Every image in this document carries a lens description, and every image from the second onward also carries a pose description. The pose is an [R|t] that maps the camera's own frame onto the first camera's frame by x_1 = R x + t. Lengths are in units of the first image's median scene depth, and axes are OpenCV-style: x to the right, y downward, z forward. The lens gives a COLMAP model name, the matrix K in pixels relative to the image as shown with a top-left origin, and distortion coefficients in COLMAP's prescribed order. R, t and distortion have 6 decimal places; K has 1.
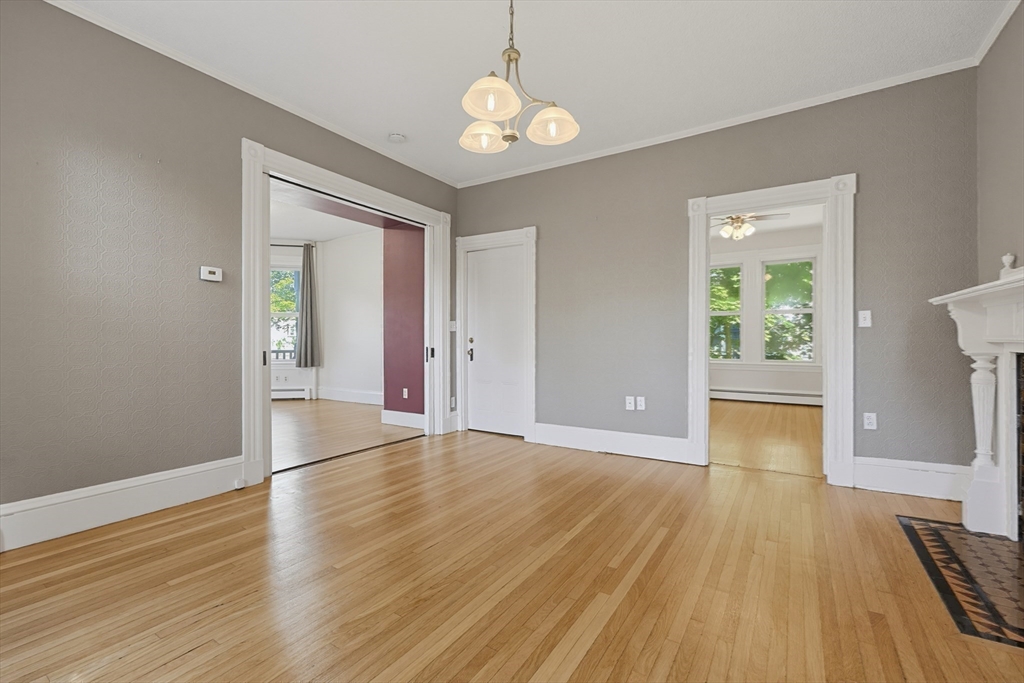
lens RADIAL K [[434.0, 0, 512.0], [0, 434.0, 341.5], [0, 0, 1]] dist [-0.003902, -0.000209]
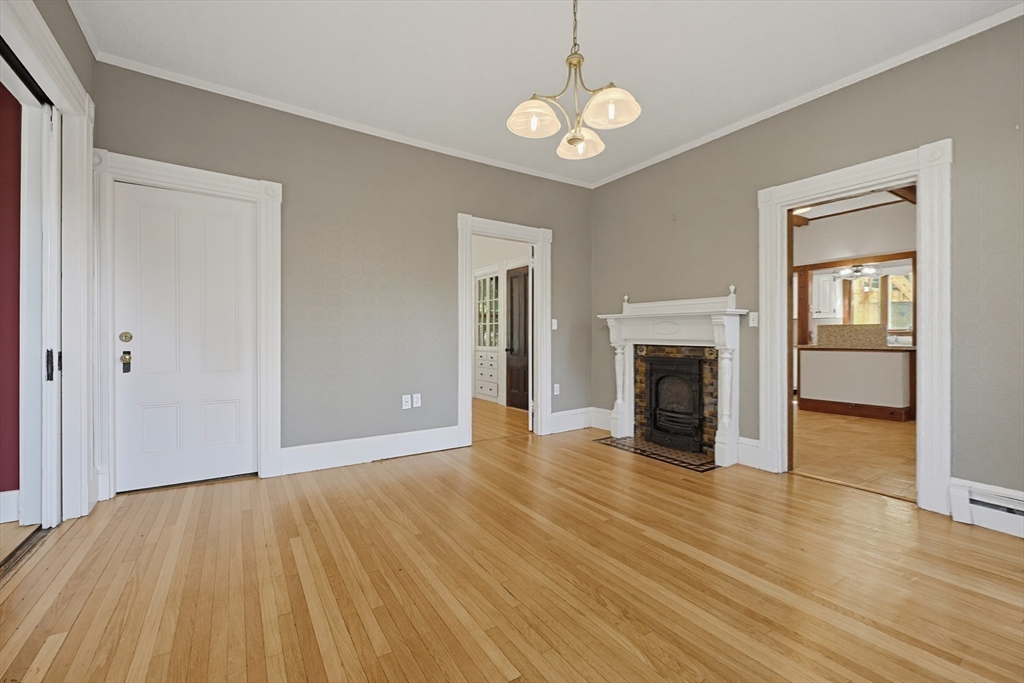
lens RADIAL K [[438.3, 0, 513.7], [0, 438.3, 336.0], [0, 0, 1]] dist [-0.001763, -0.000132]
pose [[0.408841, 0.004171, 0.912596, -0.882043], [-0.000409, 0.999990, -0.004388, -0.003777], [-0.912605, 0.001421, 0.408839, 0.620394]]
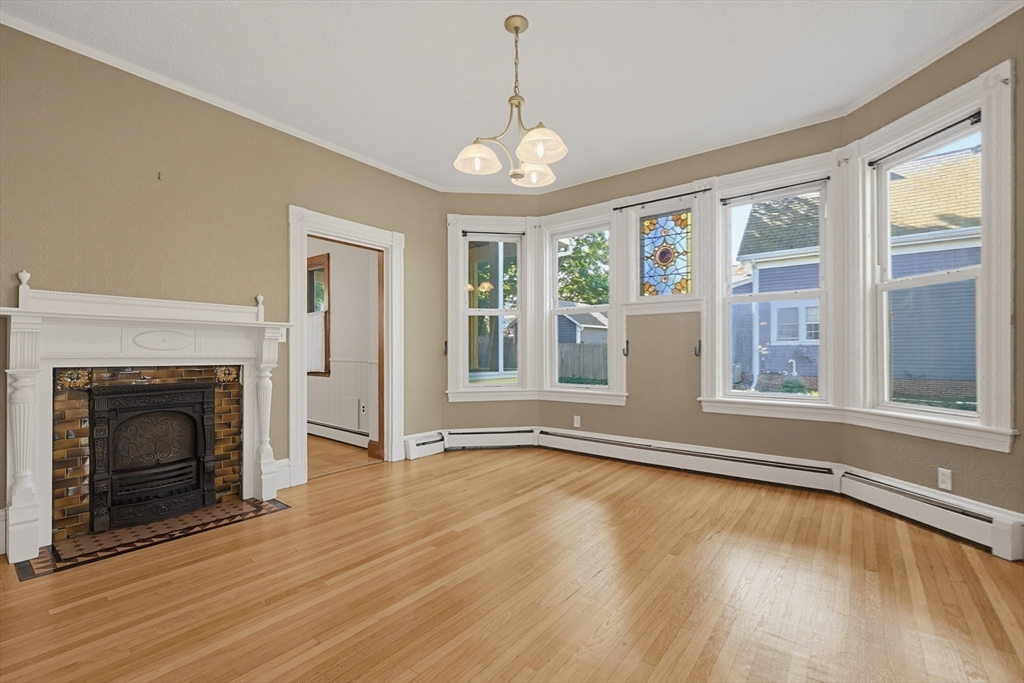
lens RADIAL K [[447.0, 0, 525.1], [0, 447.0, 347.2], [0, 0, 1]] dist [-0.002755, -0.000509]
pose [[-0.997585, 0.005225, 0.069259, -0.087218], [0.004852, 0.999973, -0.005548, -0.014316], [-0.069286, -0.005198, -0.997583, 1.879251]]
